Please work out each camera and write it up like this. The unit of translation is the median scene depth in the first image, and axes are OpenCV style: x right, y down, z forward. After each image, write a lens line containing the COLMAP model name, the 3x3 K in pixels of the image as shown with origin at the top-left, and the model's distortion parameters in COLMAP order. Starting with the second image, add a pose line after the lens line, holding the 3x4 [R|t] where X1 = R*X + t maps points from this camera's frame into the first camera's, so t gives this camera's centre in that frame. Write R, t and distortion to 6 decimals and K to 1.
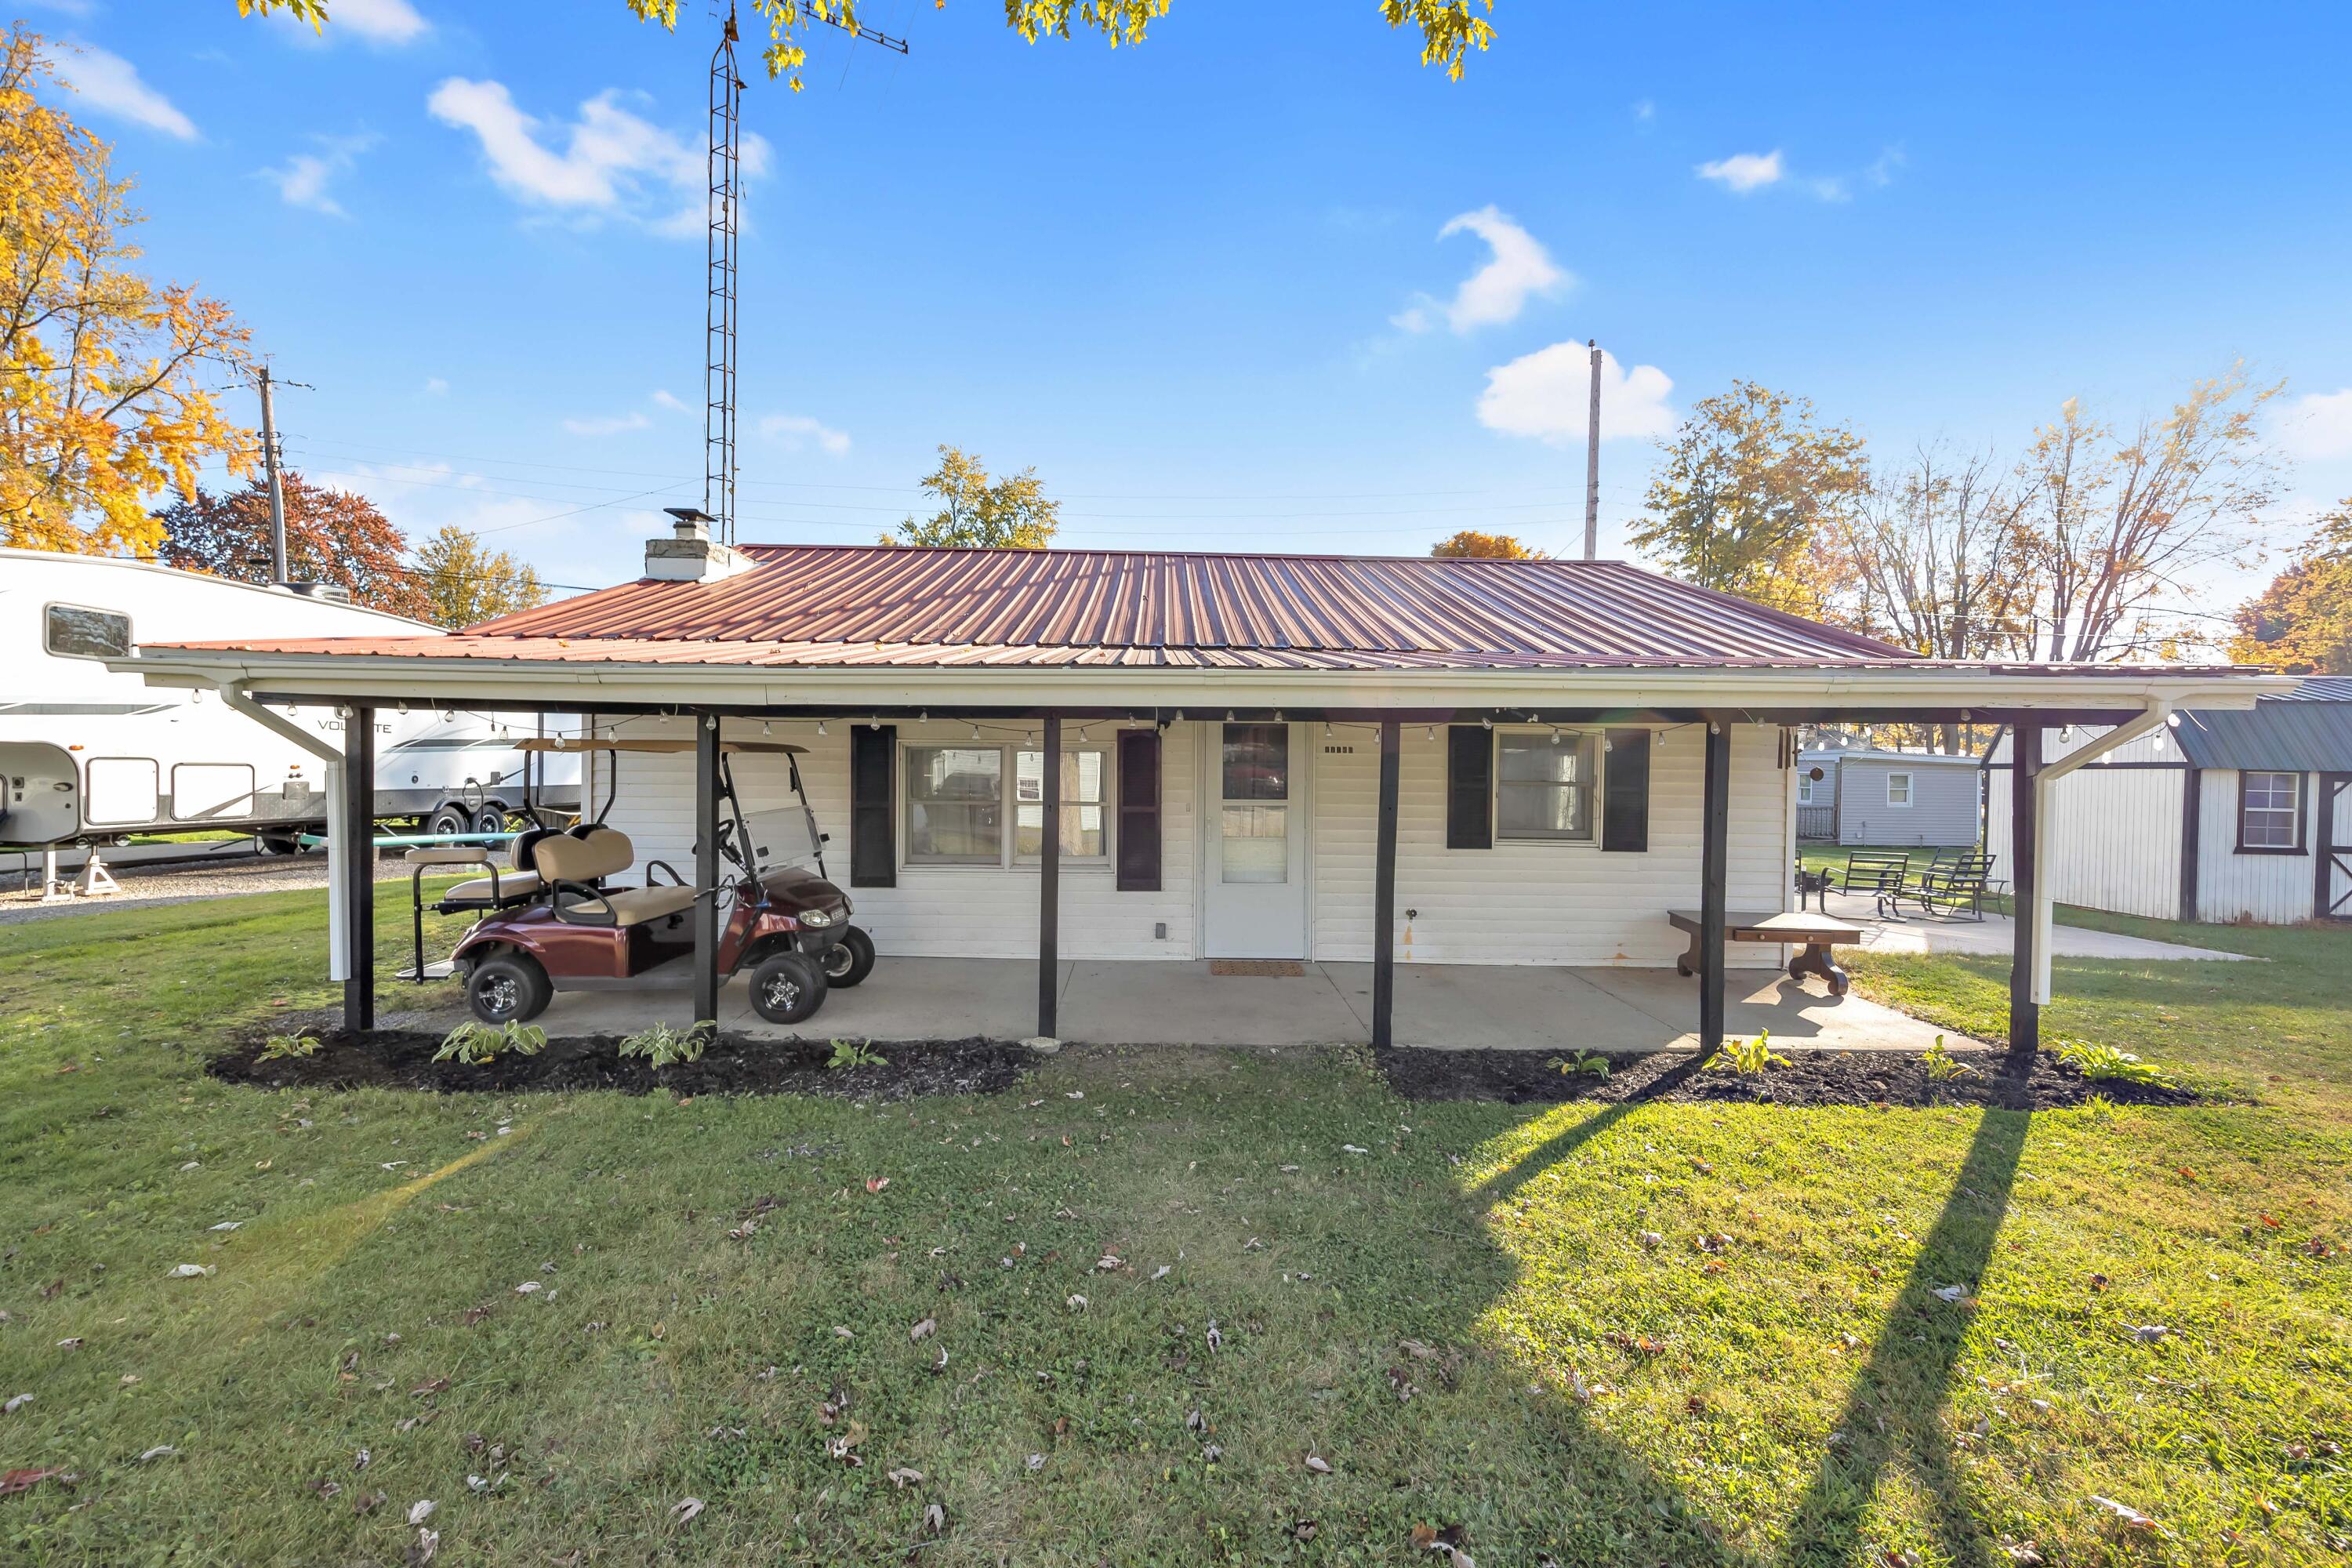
lens RADIAL K [[951.2, 0, 1180.0], [0, 951.2, 780.1], [0, 0, 1]] dist [0.003698, 0.000021]
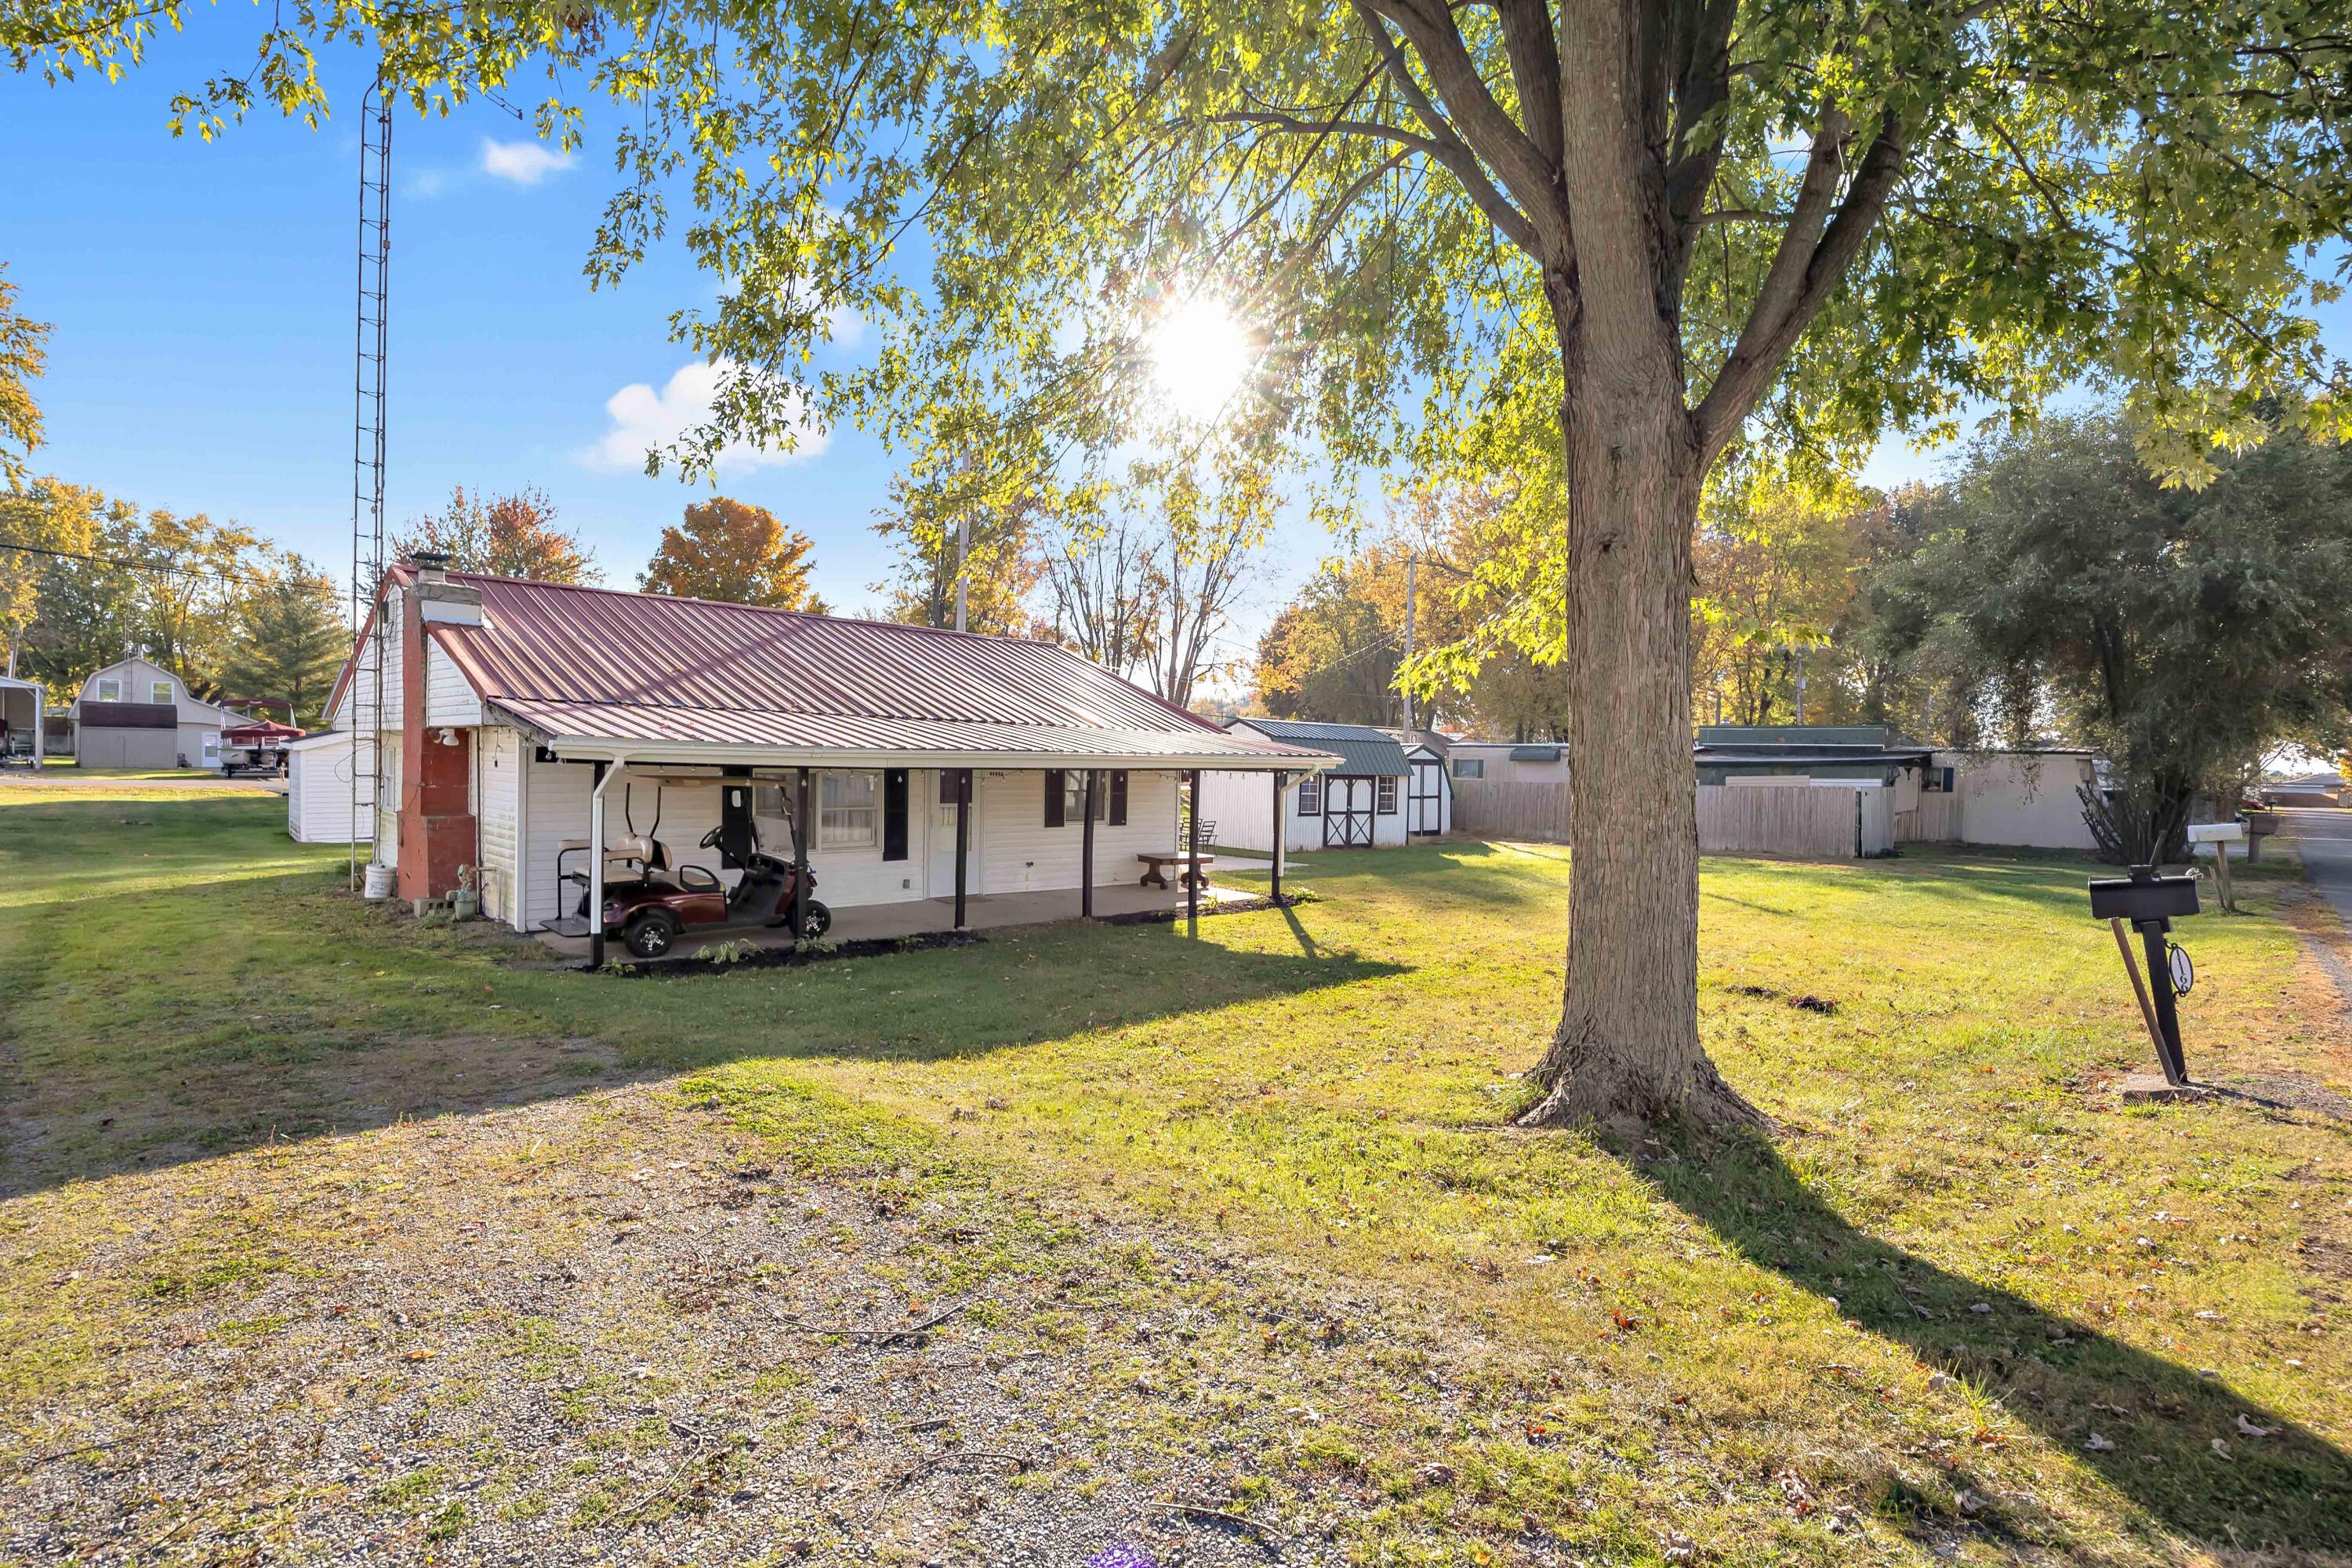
lens RADIAL K [[1100.7, 0, 1172.6], [0, 1100.7, 785.8], [0, 0, 1]] dist [-0.018141, 0.002252]
pose [[0.718138, -0.011949, 0.695798, -0.140979], [-0.009609, 0.999587, 0.027084, -0.009412], [-0.695835, -0.026136, 0.717726, -0.094799]]
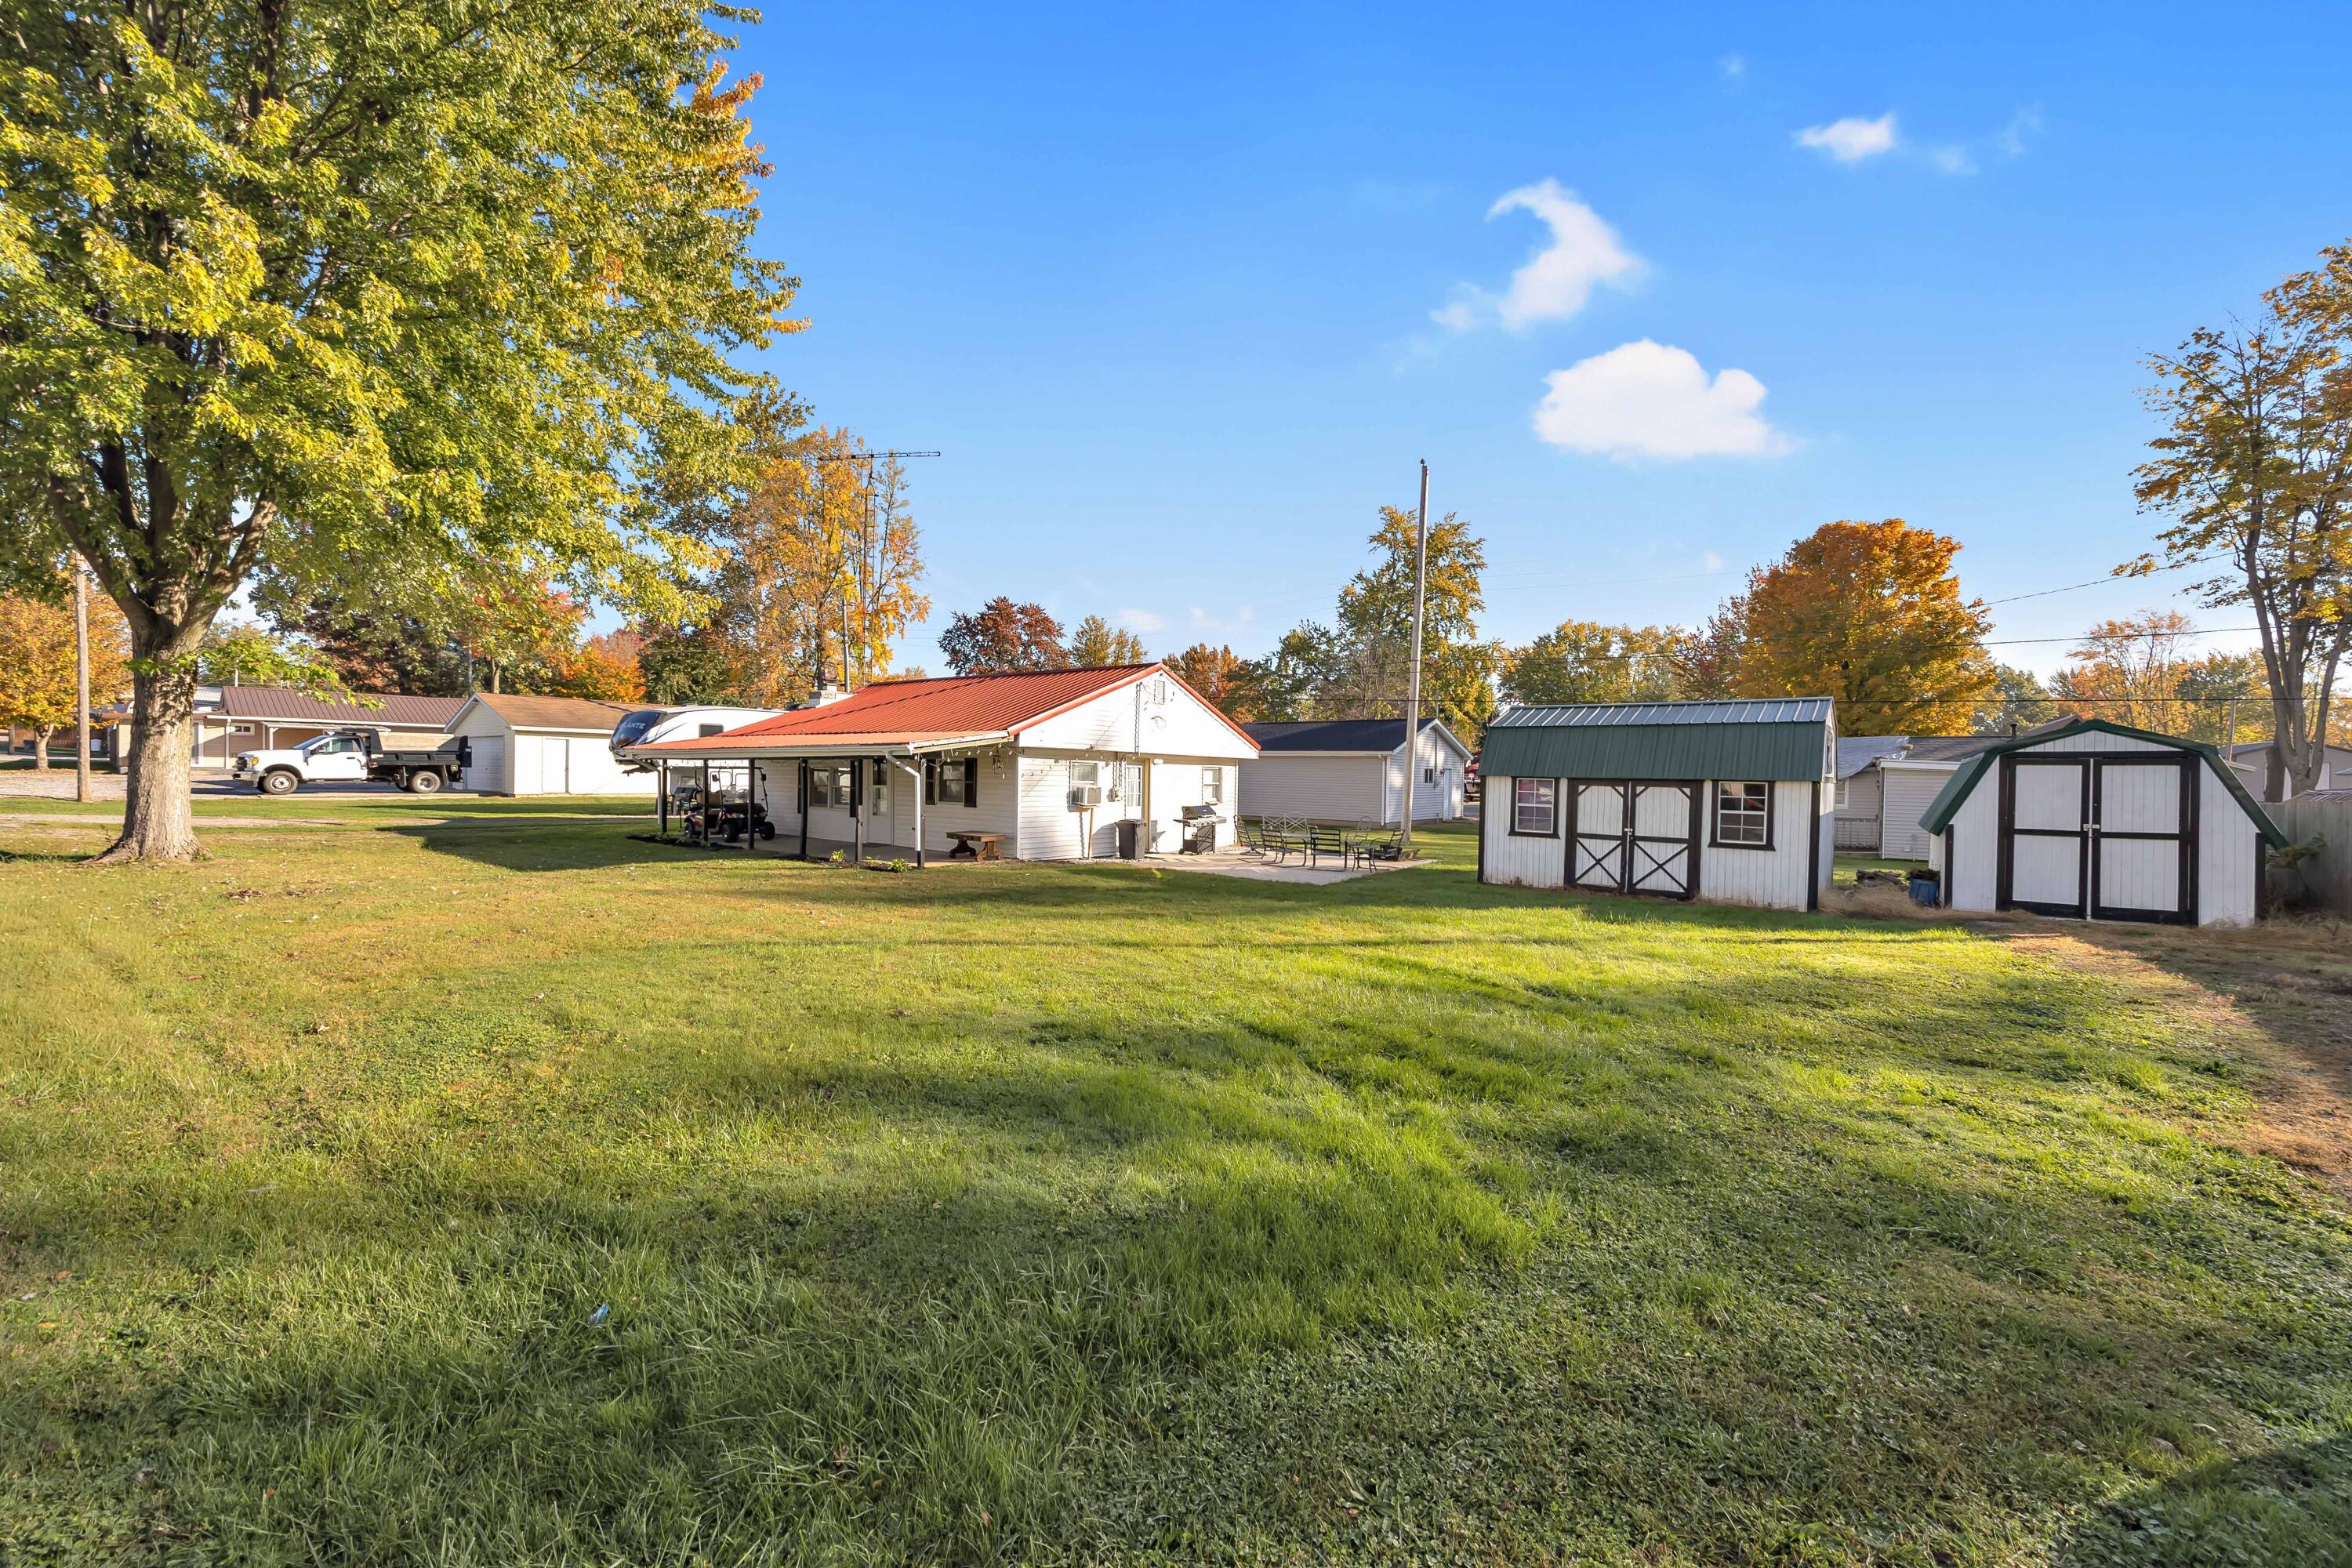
lens RADIAL K [[907.3, 0, 1172.7], [0, 907.3, 785.3], [0, 0, 1]] dist [-0.005837, 0.000911]
pose [[0.796944, 0.006203, -0.604022, 0.331337], [-0.010963, 0.999931, -0.004195, 0.003062], [0.603954, 0.009965, 0.796957, -0.079733]]
